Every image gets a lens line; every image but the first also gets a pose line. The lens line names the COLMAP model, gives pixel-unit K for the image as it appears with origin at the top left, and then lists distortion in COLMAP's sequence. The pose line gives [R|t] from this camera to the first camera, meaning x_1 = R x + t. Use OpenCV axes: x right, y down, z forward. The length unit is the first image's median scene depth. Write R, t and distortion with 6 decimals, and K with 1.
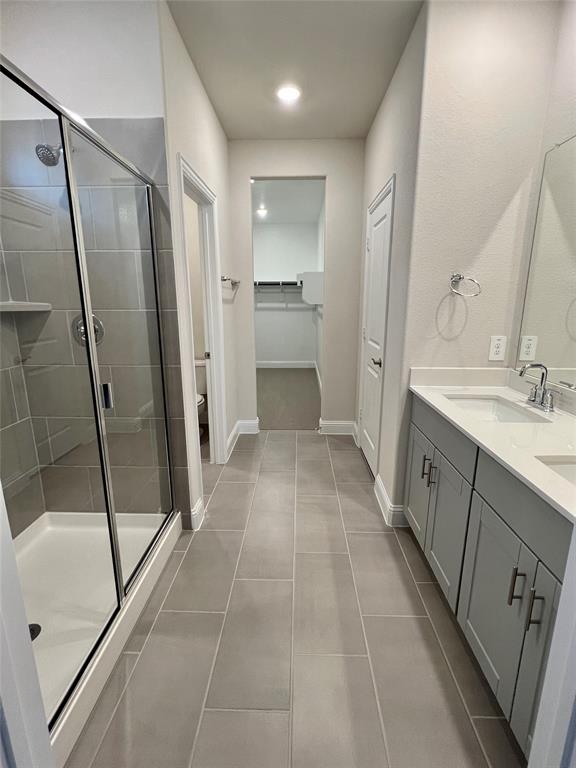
lens RADIAL K [[364.5, 0, 287.7], [0, 364.5, 382.6], [0, 0, 1]] dist [-0.002722, 0.000545]
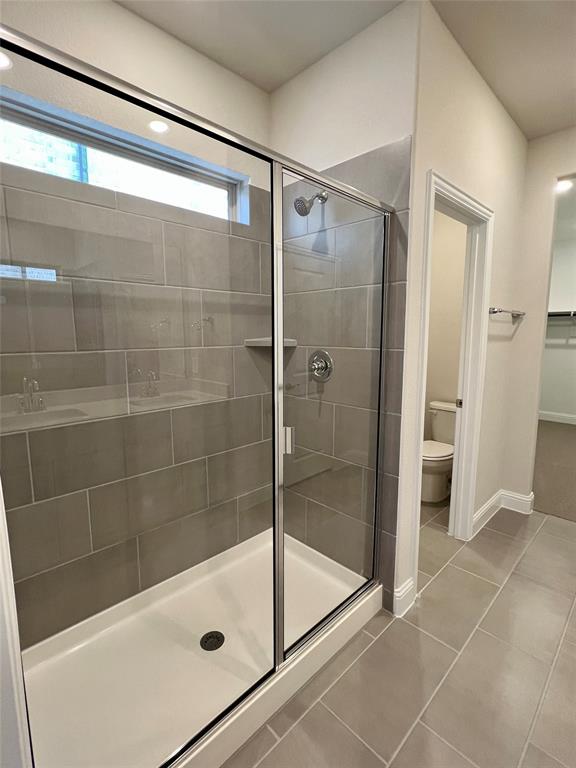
lens RADIAL K [[364.5, 0, 287.7], [0, 364.5, 382.6], [0, 0, 1]] dist [-0.002722, 0.000545]
pose [[0.721201, 0.093066, -0.686446, 0.081229], [-0.153766, 0.987721, -0.027640, -0.050428], [0.675444, 0.125486, 0.726656, 0.180082]]
